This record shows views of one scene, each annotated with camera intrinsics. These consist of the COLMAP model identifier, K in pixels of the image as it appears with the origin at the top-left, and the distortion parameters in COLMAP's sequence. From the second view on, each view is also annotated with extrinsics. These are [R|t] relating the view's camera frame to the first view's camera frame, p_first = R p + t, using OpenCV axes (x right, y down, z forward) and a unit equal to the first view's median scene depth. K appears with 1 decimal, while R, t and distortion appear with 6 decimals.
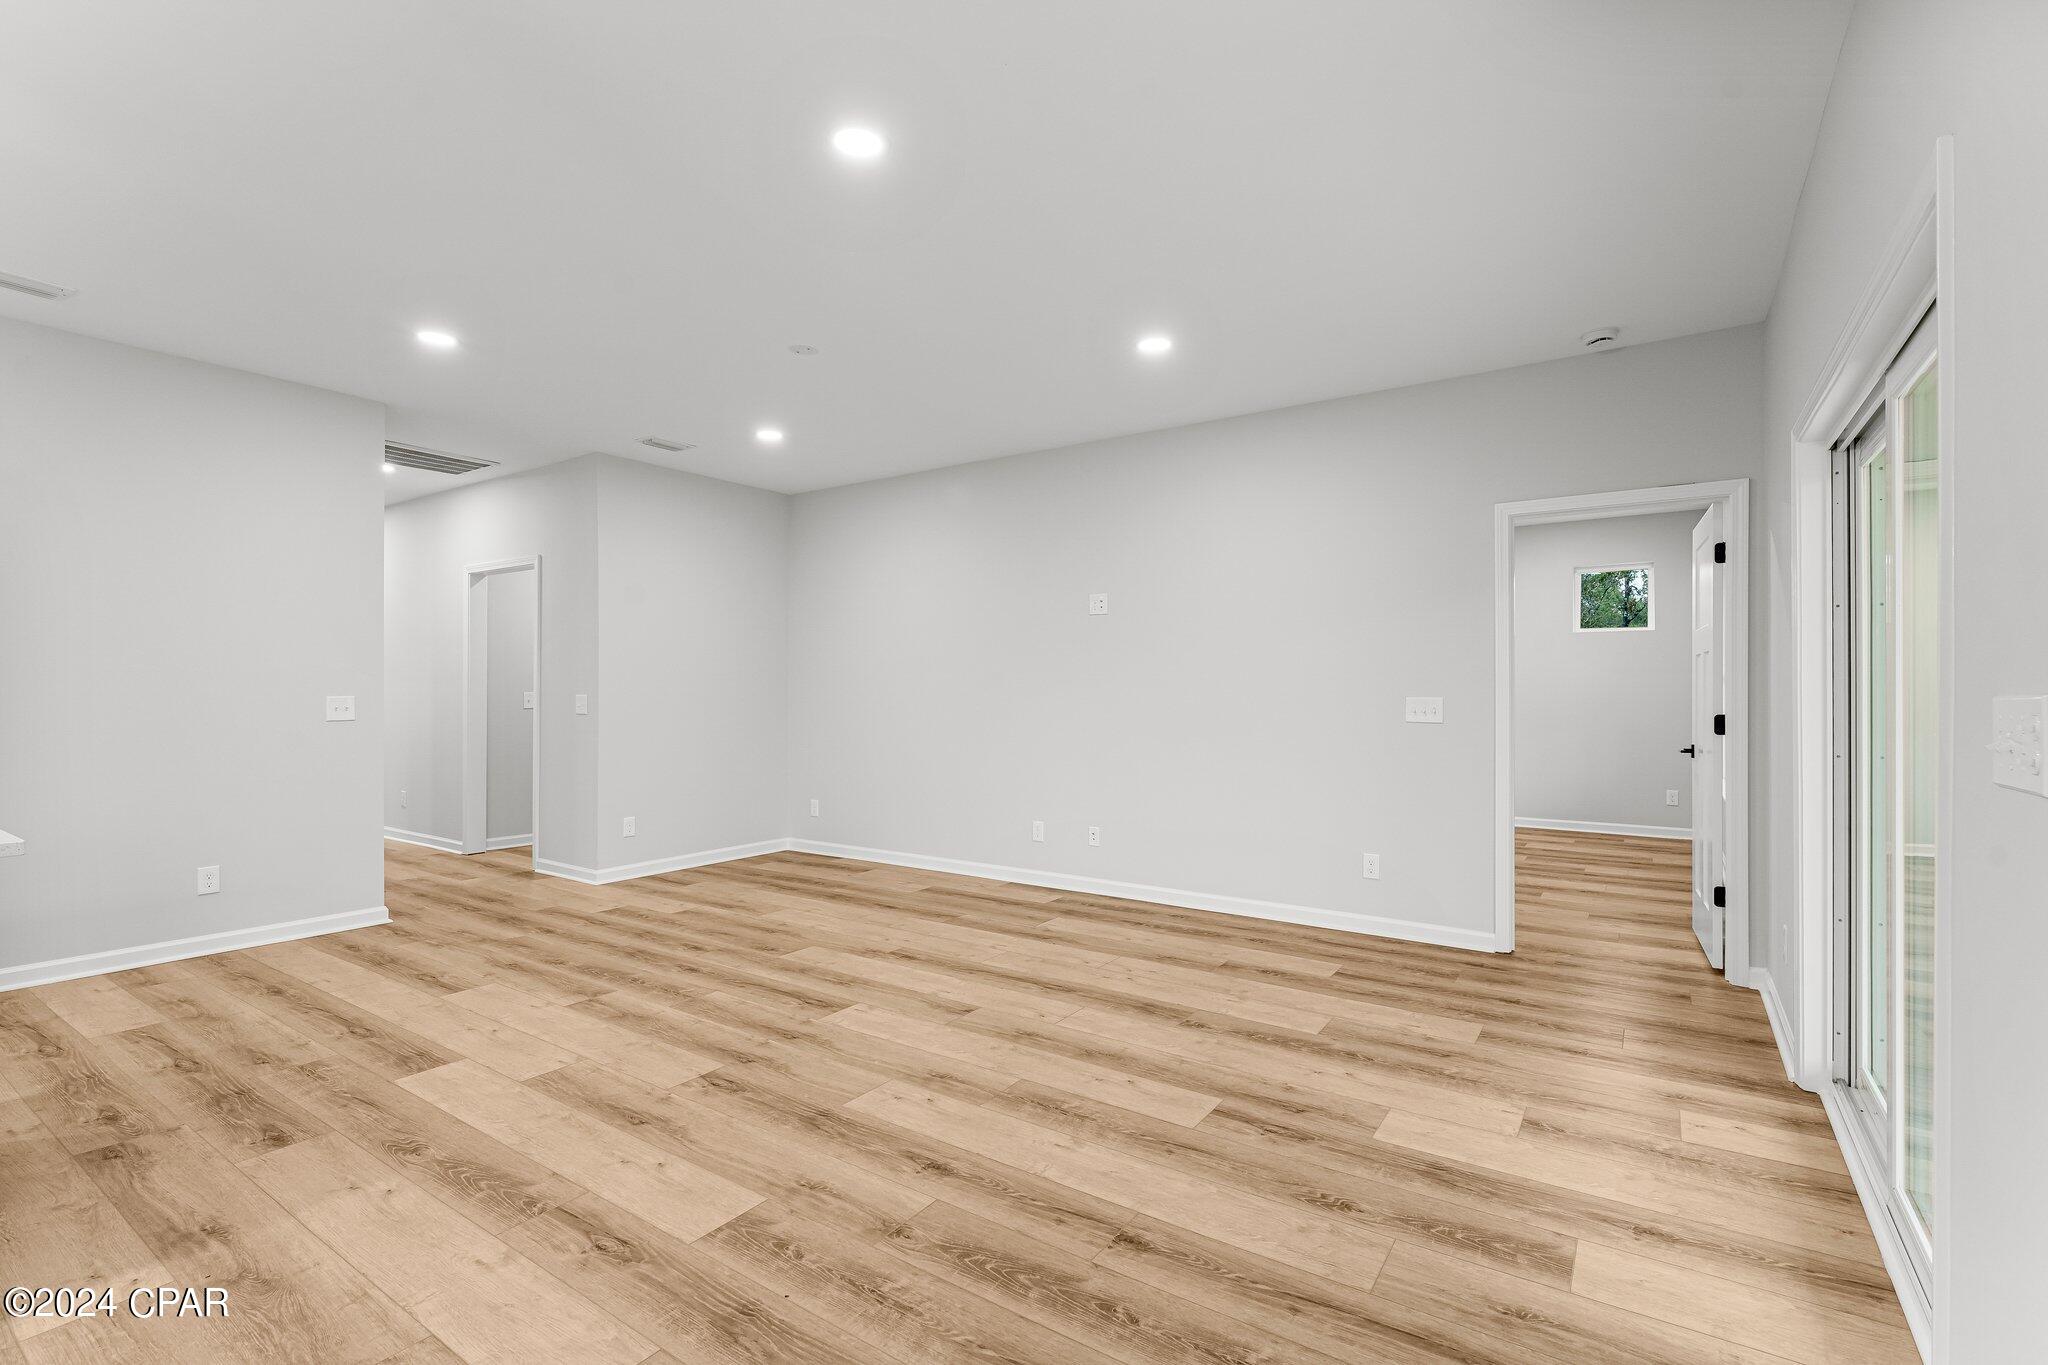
lens RADIAL K [[930.1, 0, 1022.9], [0, 930.1, 690.9], [0, 0, 1]] dist [-0.000772, -0.000110]
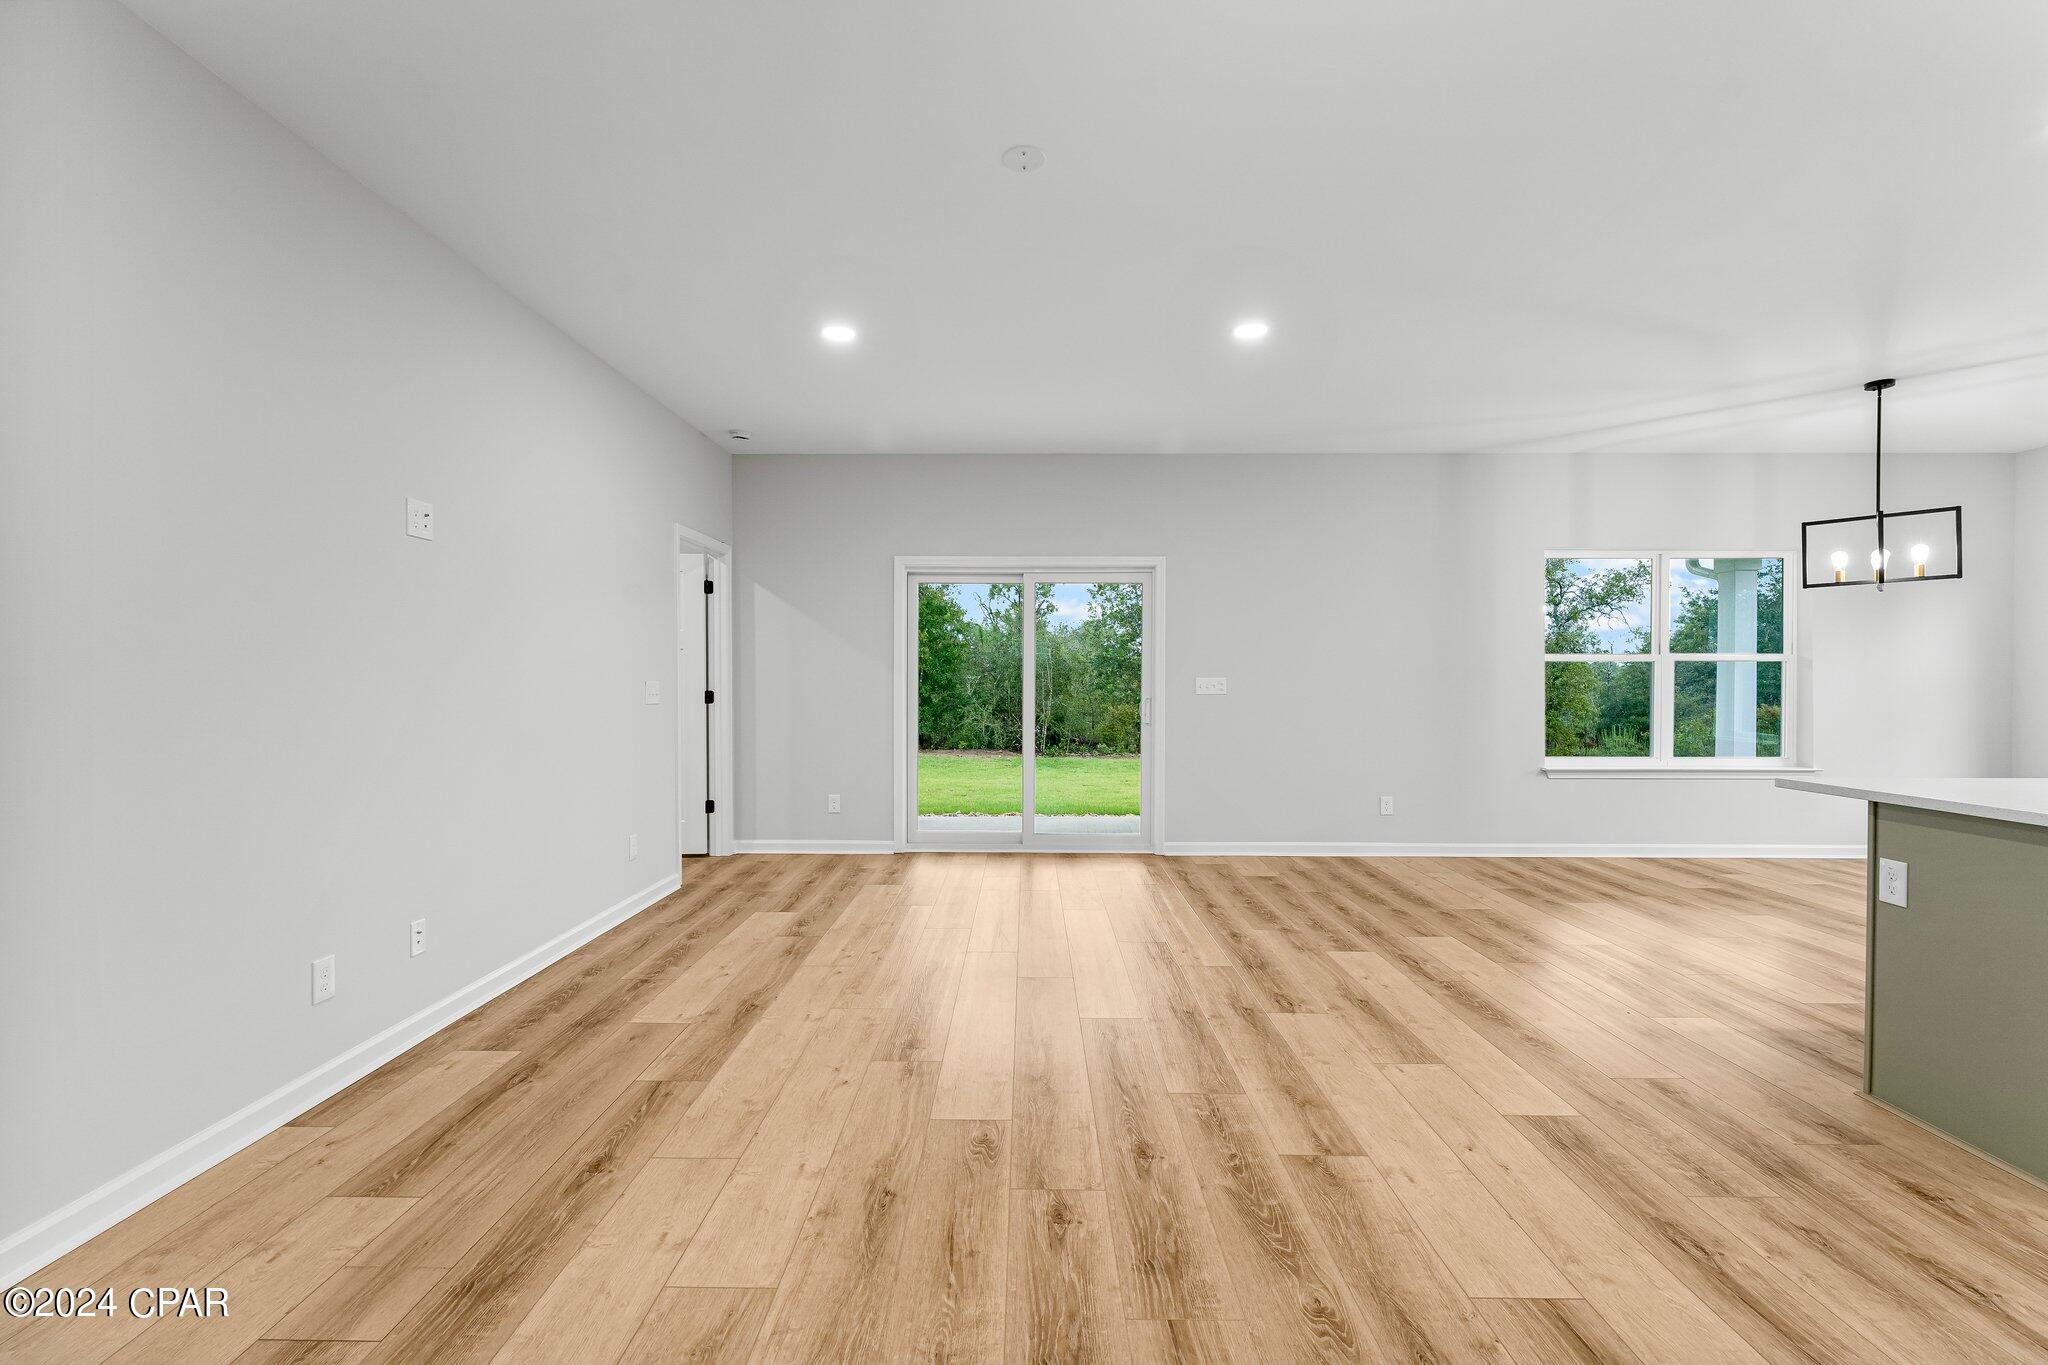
lens RADIAL K [[895.4, 0, 1015.2], [0, 895.4, 675.4], [0, 0, 1]] dist [0.000089, -0.000706]
pose [[-0.554650, -0.000300, 0.832084, -0.839688], [-0.002529, 0.999996, -0.001325, 0.000300], [-0.832080, -0.002840, -0.554649, 1.484405]]
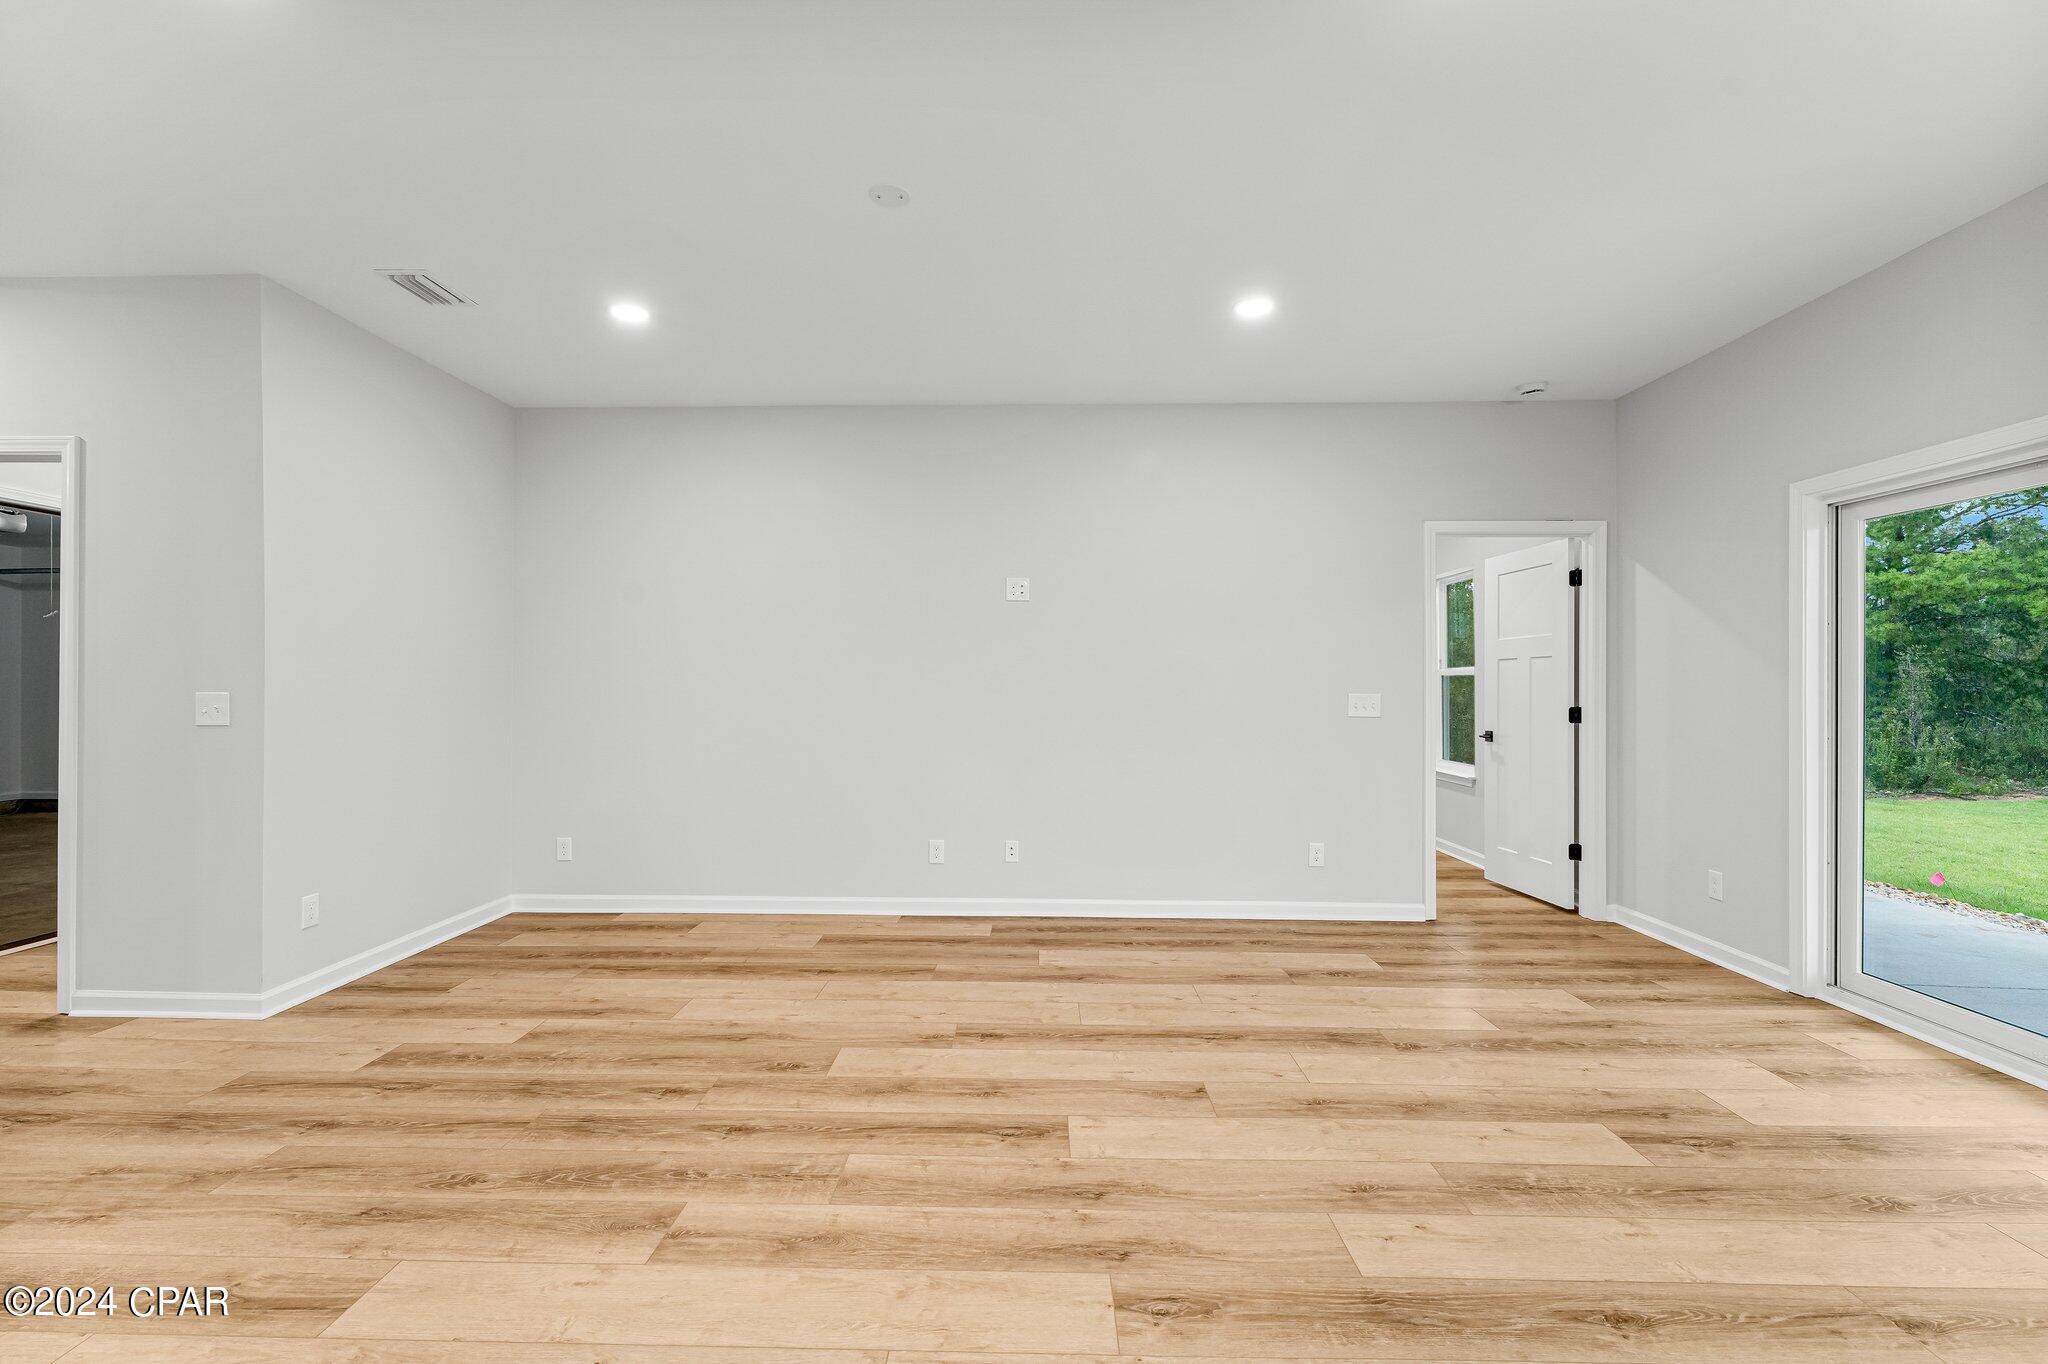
lens RADIAL K [[895.4, 0, 1022.4], [0, 895.4, 688.2], [0, 0, 1]] dist [0.000089, -0.000706]
pose [[0.837358, 0.000603, 0.546654, -0.566416], [-0.001132, 0.999999, 0.000632, 0.000821], [-0.546653, -0.001148, 0.837358, 0.417686]]
